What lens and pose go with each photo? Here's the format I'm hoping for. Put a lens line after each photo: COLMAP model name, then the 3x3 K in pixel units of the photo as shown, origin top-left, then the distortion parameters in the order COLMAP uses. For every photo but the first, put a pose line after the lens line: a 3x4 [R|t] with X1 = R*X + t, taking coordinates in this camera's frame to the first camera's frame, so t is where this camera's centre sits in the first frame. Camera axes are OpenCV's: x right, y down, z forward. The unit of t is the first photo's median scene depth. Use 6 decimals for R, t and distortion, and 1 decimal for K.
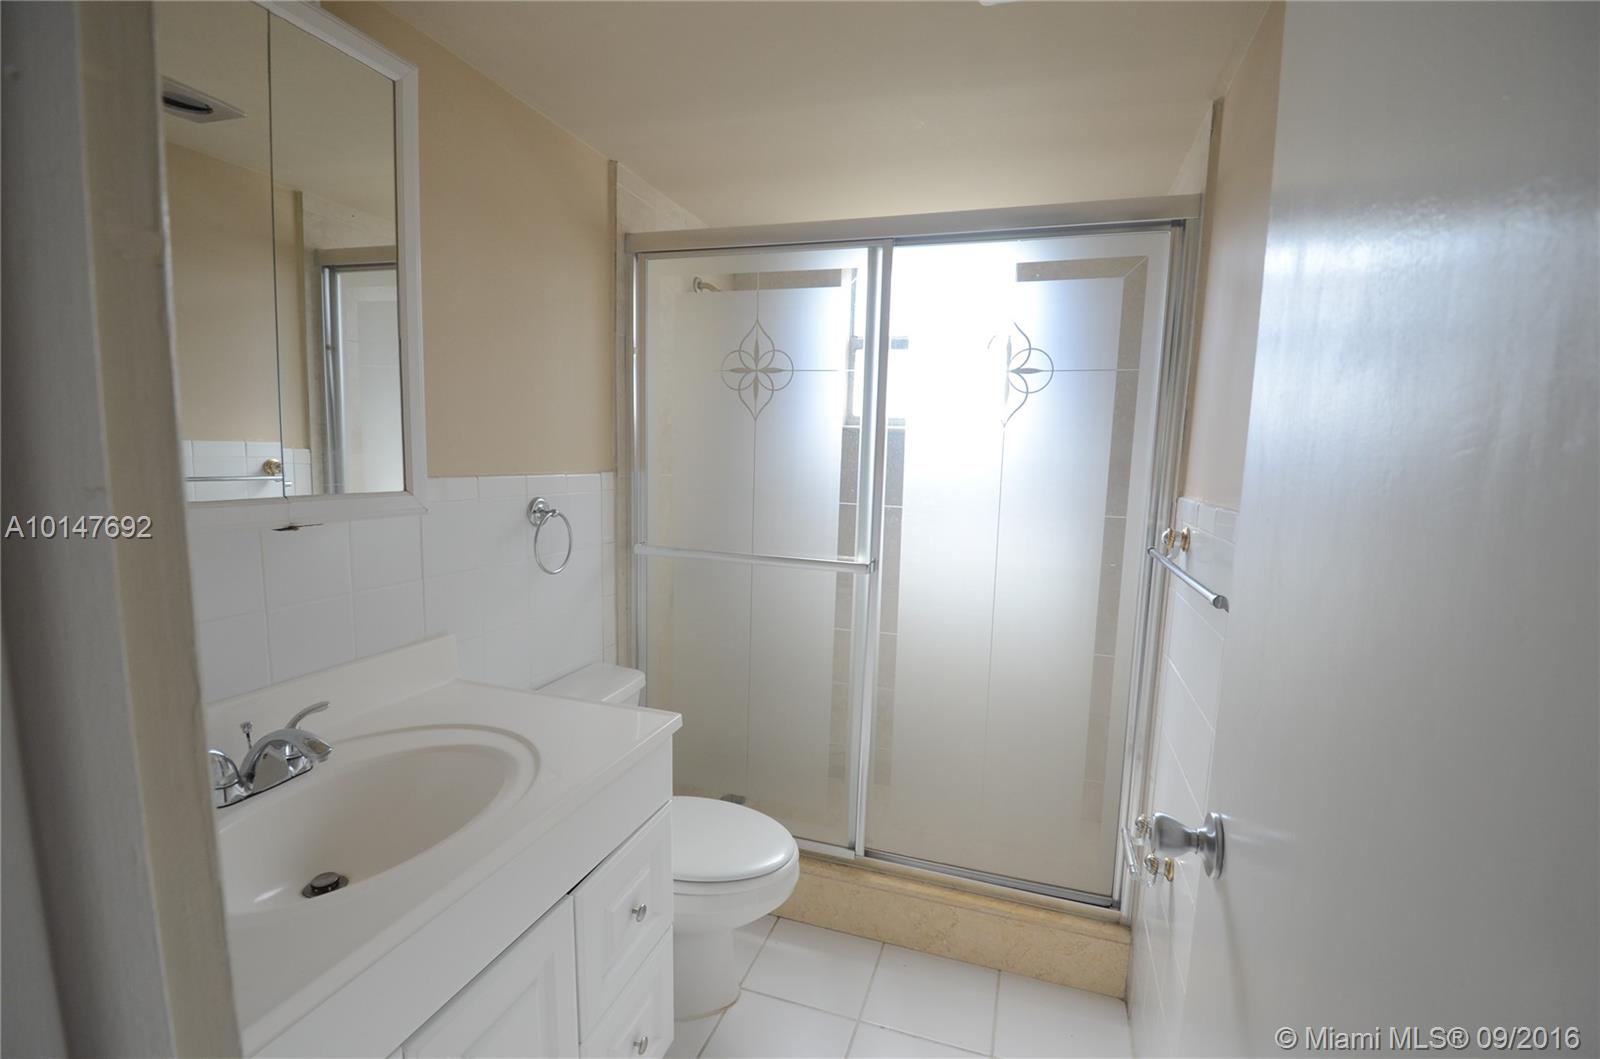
lens RADIAL K [[702.4, 0, 800.7], [0, 702.4, 529.9], [0, 0, 1]] dist [0.007550, -0.017324]
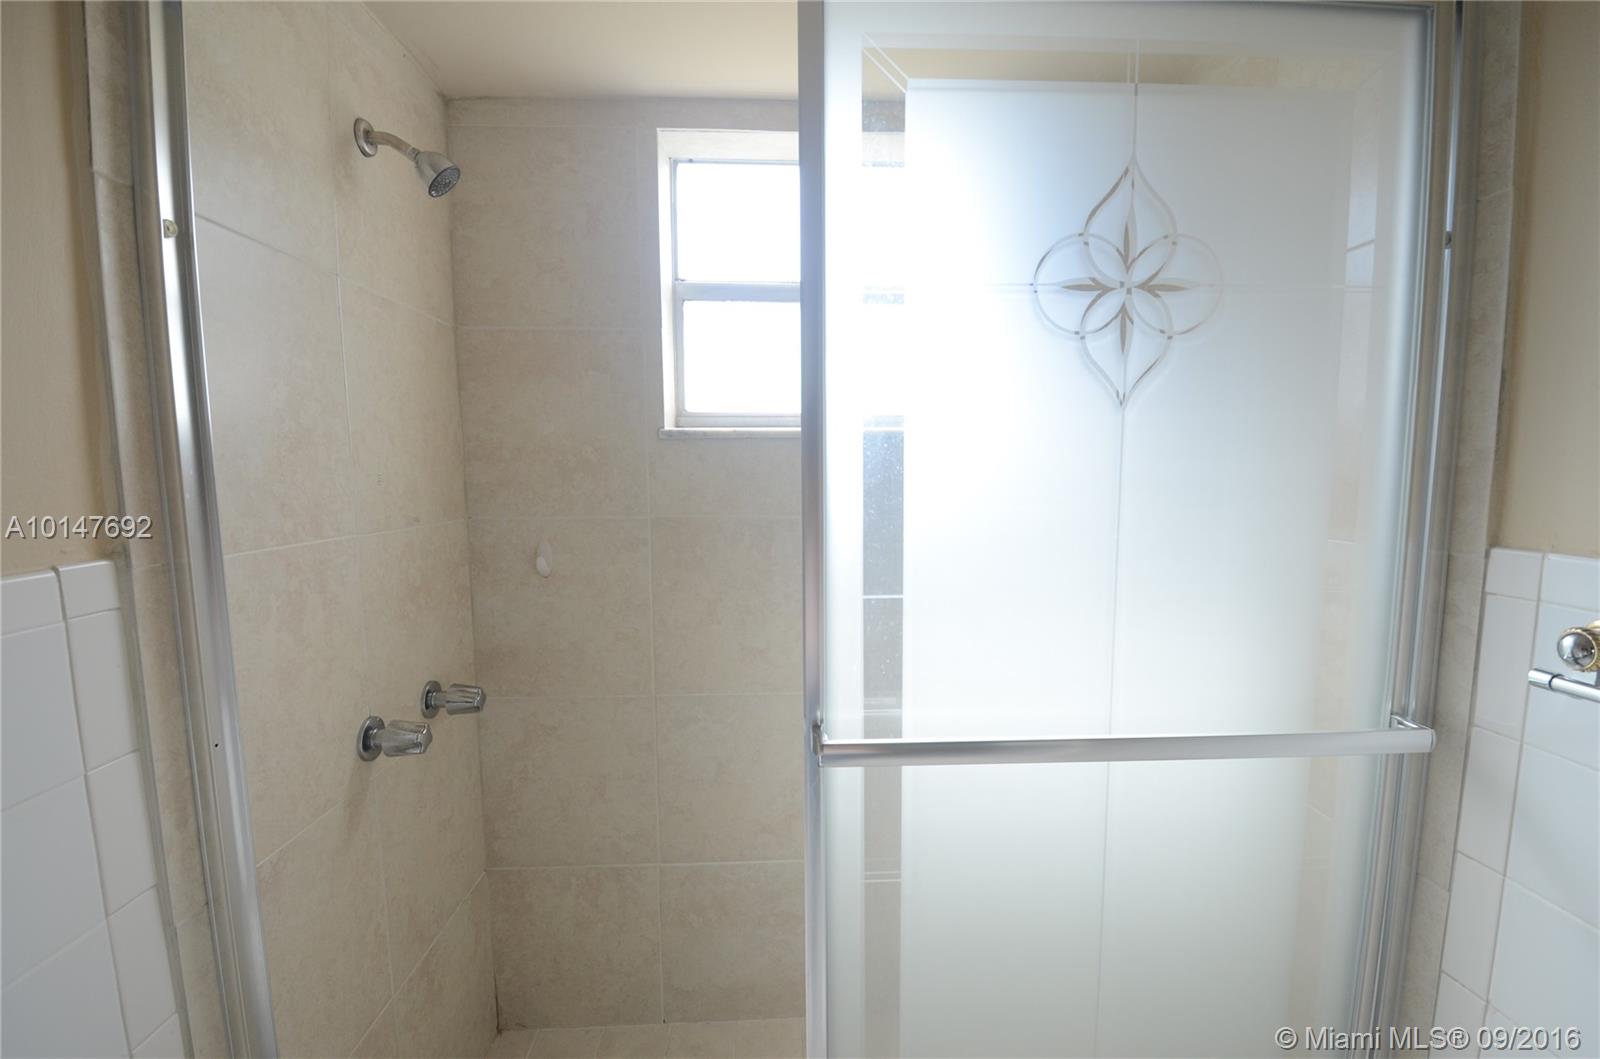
lens RADIAL K [[702.4, 0, 794.2], [0, 702.4, 536.0], [0, 0, 1]] dist [0.007550, -0.017324]
pose [[0.939473, -0.069545, 0.335492, -0.065078], [0.069512, 0.997507, 0.012123, -0.078764], [-0.335498, 0.011931, 0.941965, 0.590800]]
